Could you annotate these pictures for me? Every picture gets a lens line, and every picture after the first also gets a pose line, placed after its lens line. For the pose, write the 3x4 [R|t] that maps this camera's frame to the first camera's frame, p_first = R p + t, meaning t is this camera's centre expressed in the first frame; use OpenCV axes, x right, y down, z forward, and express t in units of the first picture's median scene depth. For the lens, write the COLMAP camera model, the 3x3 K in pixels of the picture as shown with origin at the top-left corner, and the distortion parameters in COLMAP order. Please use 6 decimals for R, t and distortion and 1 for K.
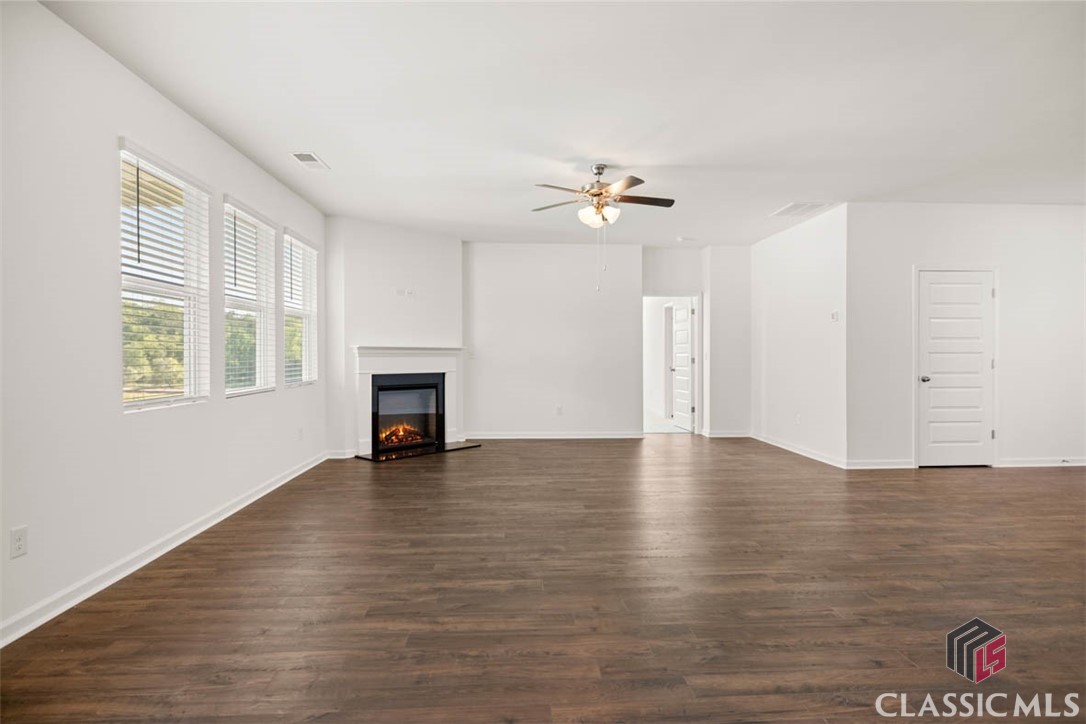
lens RADIAL K [[571.5, 0, 539.2], [0, 571.5, 360.3], [0, 0, 1]] dist [-0.002955, -0.001152]
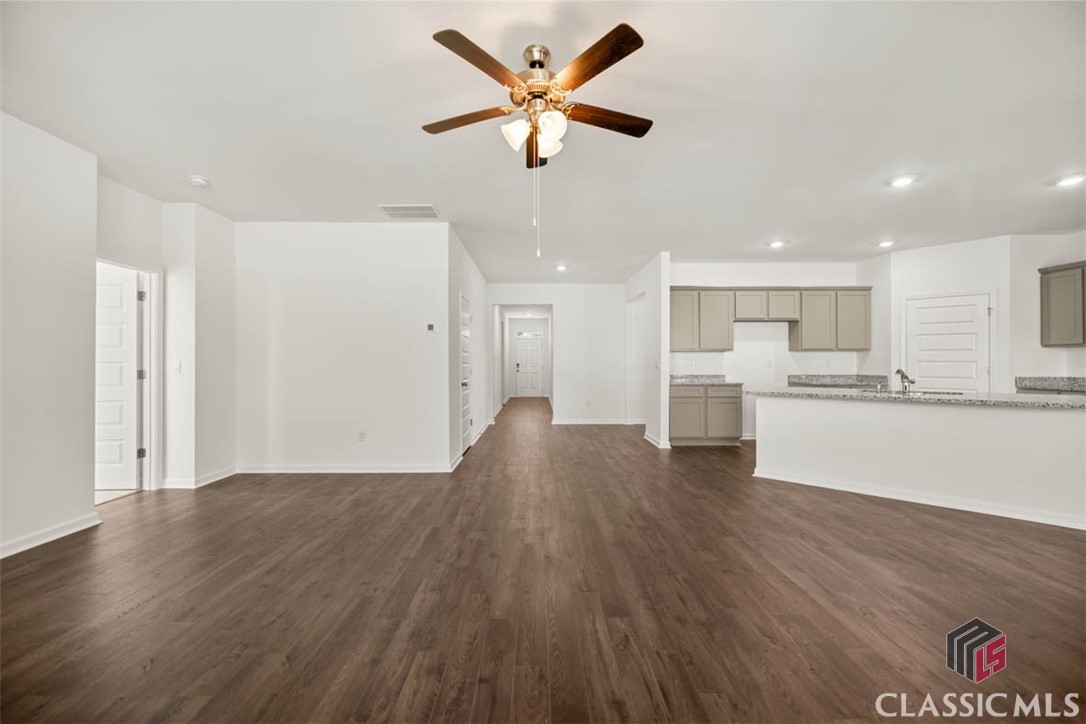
lens RADIAL K [[452.8, 0, 539.9], [0, 452.8, 364.1], [0, 0, 1]] dist [0.001863, 0.000083]
pose [[0.039457, 0.000983, 0.999221, -0.270628], [0.010297, 0.999946, -0.001391, -0.007636], [-0.999168, 0.010344, 0.039445, 0.712280]]
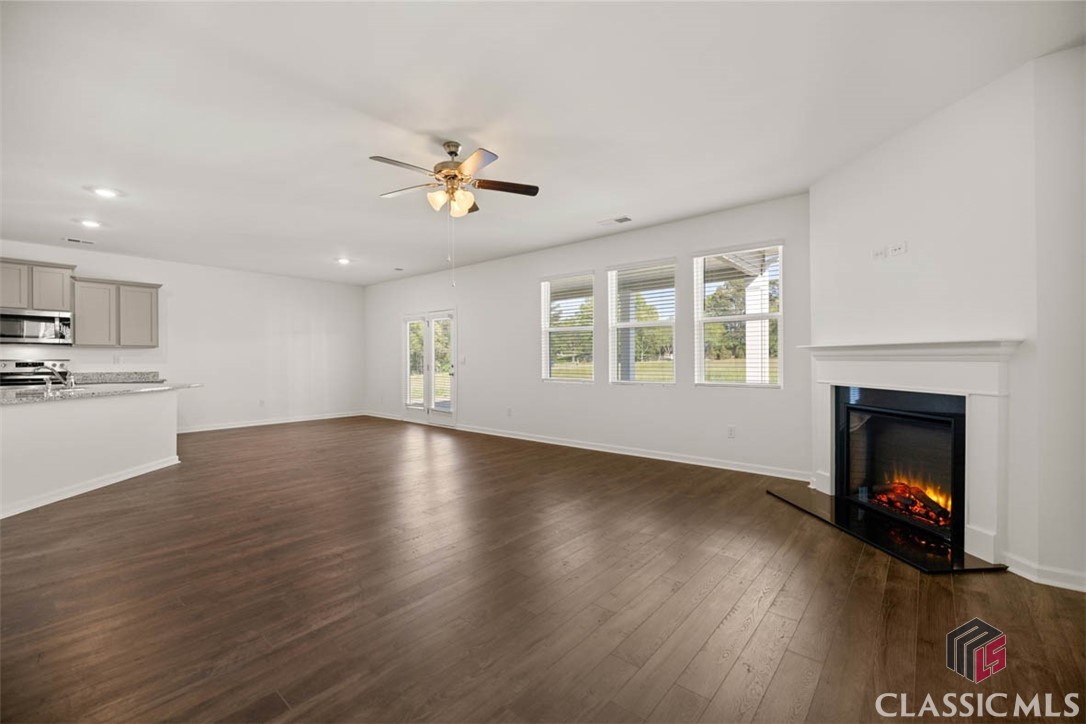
lens RADIAL K [[452.8, 0, 539.9], [0, 452.8, 364.1], [0, 0, 1]] dist [0.001863, 0.000083]
pose [[-0.691115, 0.007557, -0.722706, 0.379405], [-0.003492, 0.999899, 0.013795, -0.009041], [0.722737, 0.012058, -0.691018, 1.161269]]
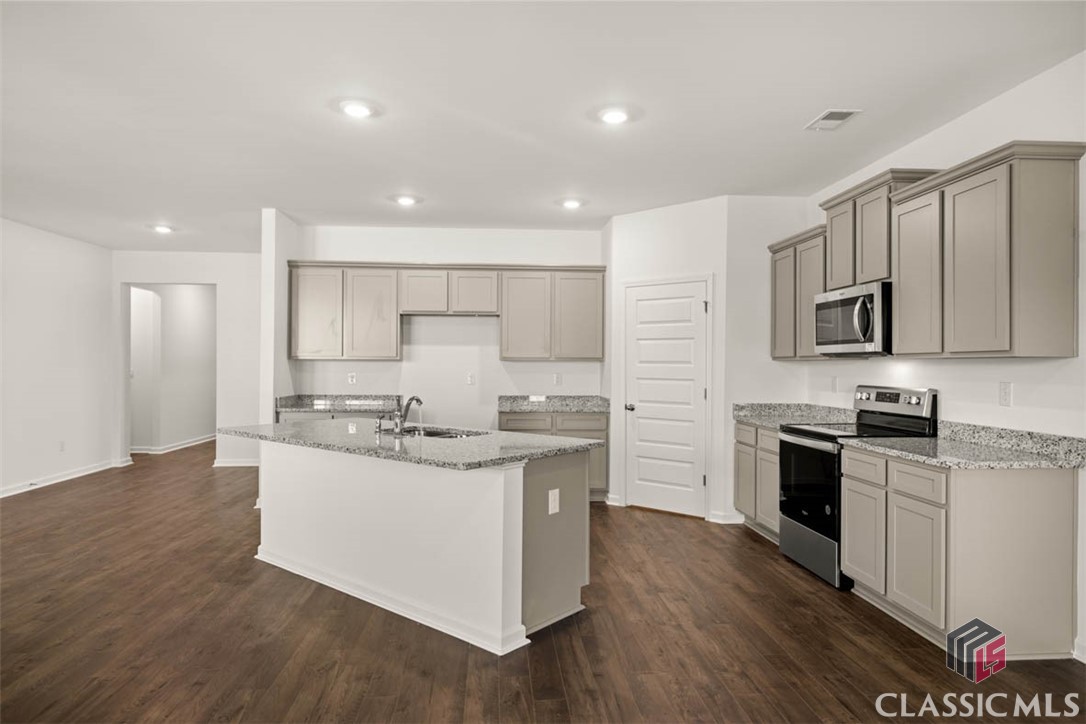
lens RADIAL K [[656.3, 0, 543.0], [0, 656.3, 362.0], [0, 0, 1]] dist [0.001199, -0.001193]
pose [[-0.020227, 0.007796, 0.999765, -0.220357], [0.003086, 0.999965, -0.007735, -0.022539], [-0.999791, 0.002929, -0.020250, 0.120994]]
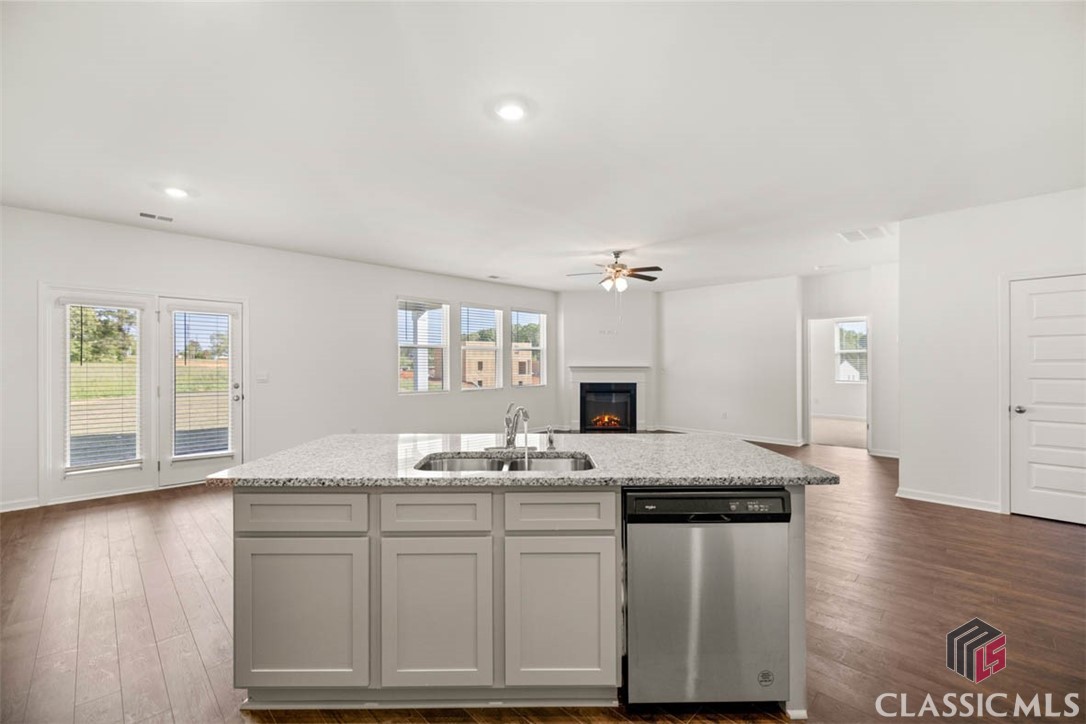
lens RADIAL K [[452.8, 0, 539.9], [0, 452.8, 364.1], [0, 0, 1]] dist [0.001863, 0.000083]
pose [[0.661598, 0.000128, -0.749858, 0.644670], [-0.004819, 0.999980, -0.004080, -0.025121], [0.749843, 0.006313, 0.661586, 0.030337]]
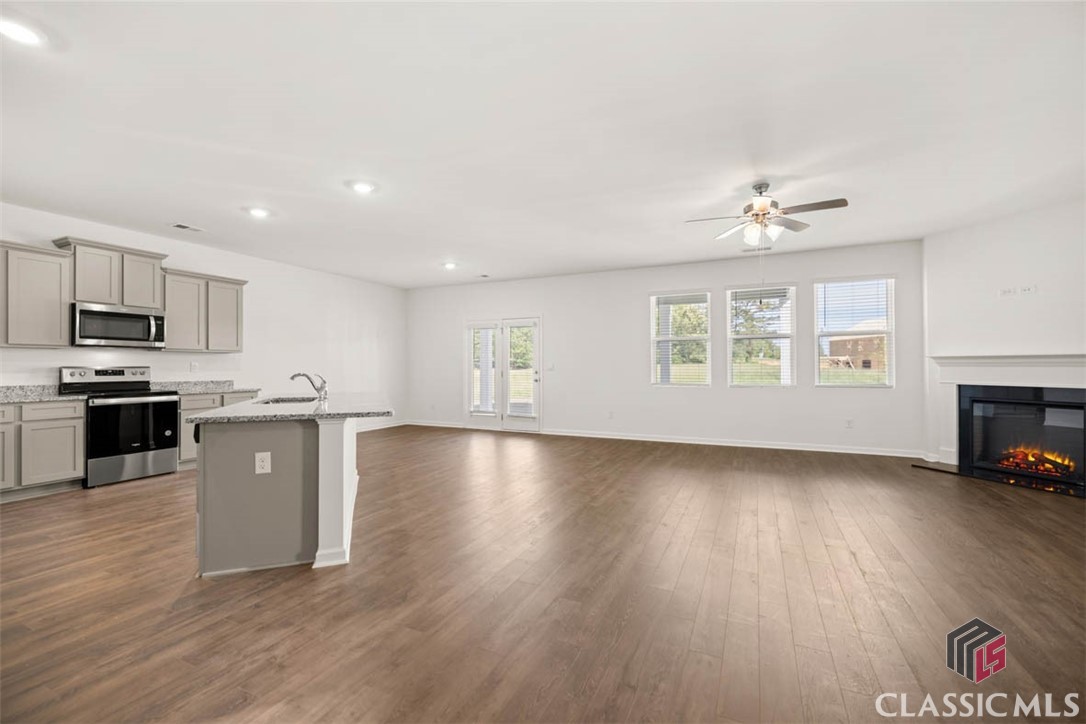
lens RADIAL K [[452.8, 0, 539.9], [0, 452.8, 364.1], [0, 0, 1]] dist [0.001863, 0.000083]
pose [[-0.476193, -0.002529, -0.879337, 0.755684], [-0.003176, 0.999994, -0.001156, -0.007259], [0.879335, 0.002242, -0.476199, 0.761113]]
